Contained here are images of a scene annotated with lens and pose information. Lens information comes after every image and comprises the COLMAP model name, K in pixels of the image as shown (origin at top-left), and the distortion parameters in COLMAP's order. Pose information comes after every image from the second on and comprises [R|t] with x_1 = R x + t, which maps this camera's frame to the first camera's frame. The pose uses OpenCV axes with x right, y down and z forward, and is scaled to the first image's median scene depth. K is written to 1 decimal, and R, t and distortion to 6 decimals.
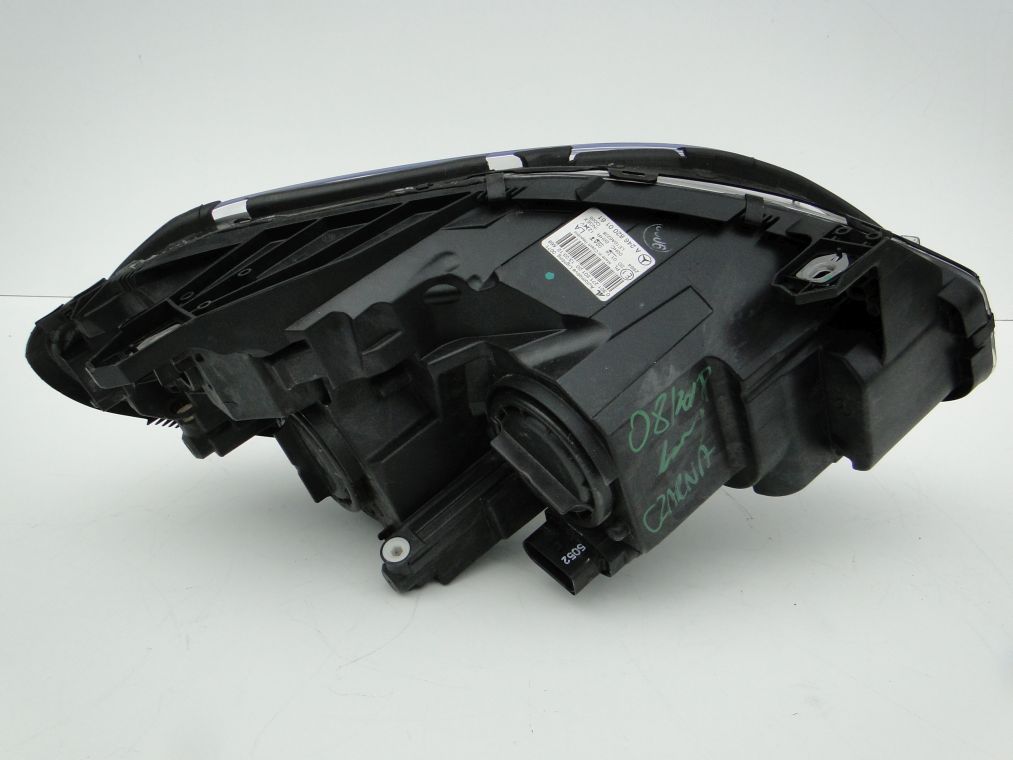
lens RADIAL K [[753.8, 0, 506.5], [0, 753.8, 380.0], [0, 0, 1]] dist [-0.004500, -0.002551]
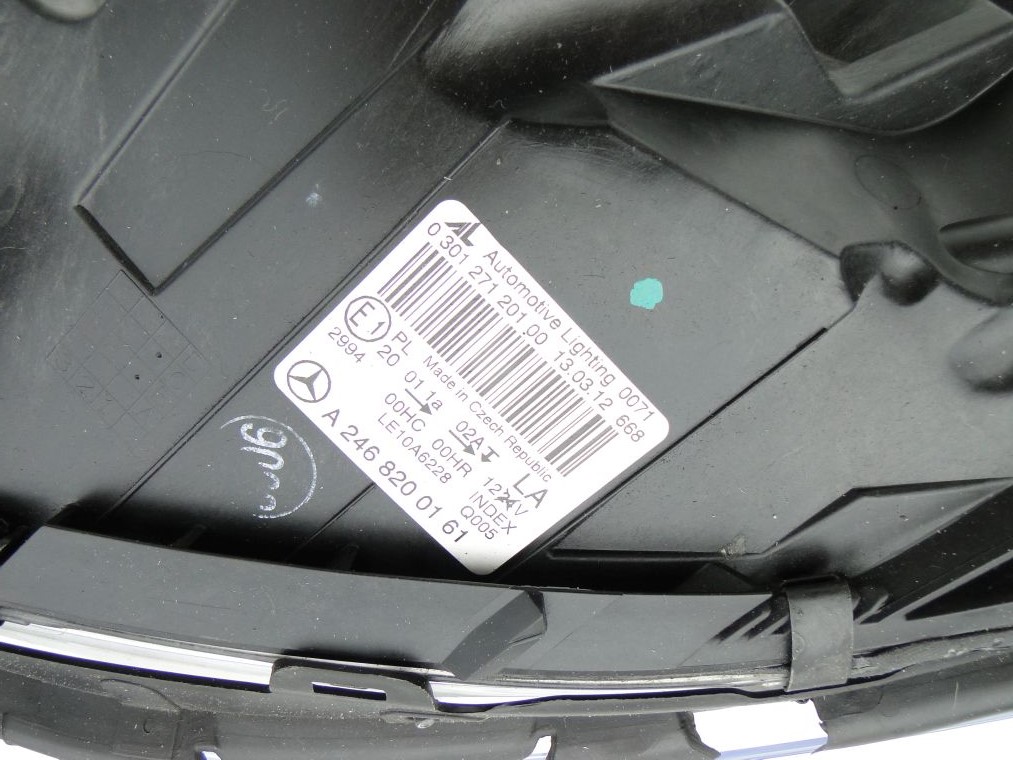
lens RADIAL K [[753.8, 0, 506.5], [0, 753.8, 380.0], [0, 0, 1]] dist [-0.004500, -0.002551]
pose [[-0.999395, 0.021716, 0.027163, 0.098242], [-0.017627, -0.989619, 0.142631, -0.200413], [0.029978, 0.142066, 0.989403, 0.707639]]
